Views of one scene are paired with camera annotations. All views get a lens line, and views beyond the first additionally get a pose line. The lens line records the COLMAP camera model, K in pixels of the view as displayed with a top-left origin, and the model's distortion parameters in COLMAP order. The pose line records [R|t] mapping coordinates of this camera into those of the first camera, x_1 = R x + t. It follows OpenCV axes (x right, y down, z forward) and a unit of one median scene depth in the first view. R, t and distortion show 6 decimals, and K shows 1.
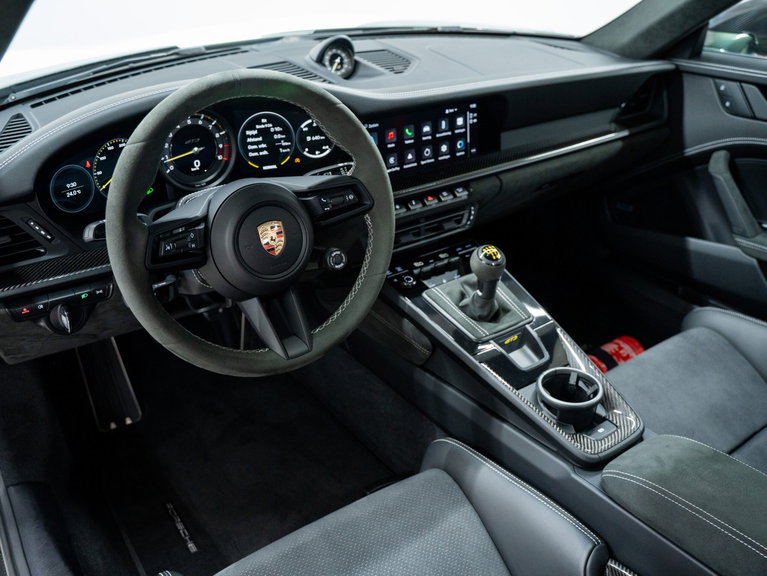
lens RADIAL K [[693.2, 0, 385.8], [0, 693.2, 287.8], [0, 0, 1]] dist [-0.096876, 0.040131]
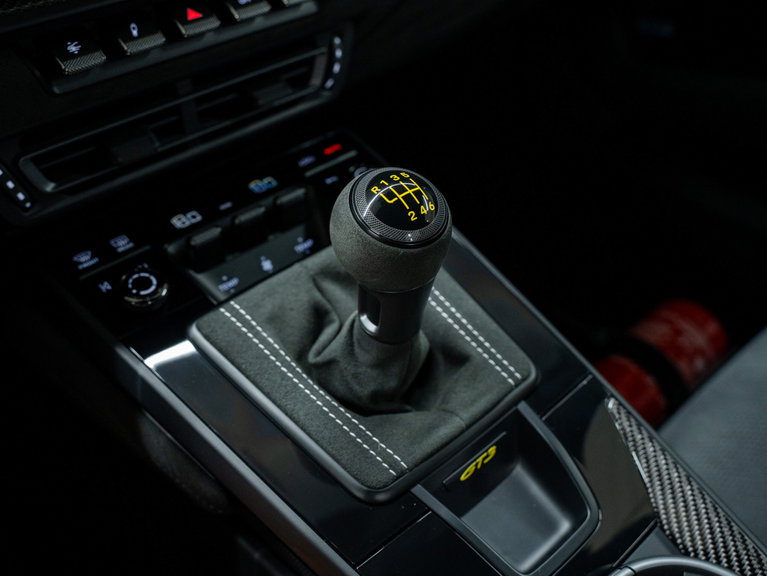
lens RADIAL K [[844.0, 0, 381.0], [0, 844.0, 288.3], [0, 0, 1]] dist [-0.059116, 0.000000]
pose [[0.988609, -0.083841, 0.124993, 0.090080], [0.062598, 0.984285, 0.165118, -0.065006], [-0.136872, -0.155412, 0.978322, 0.602565]]
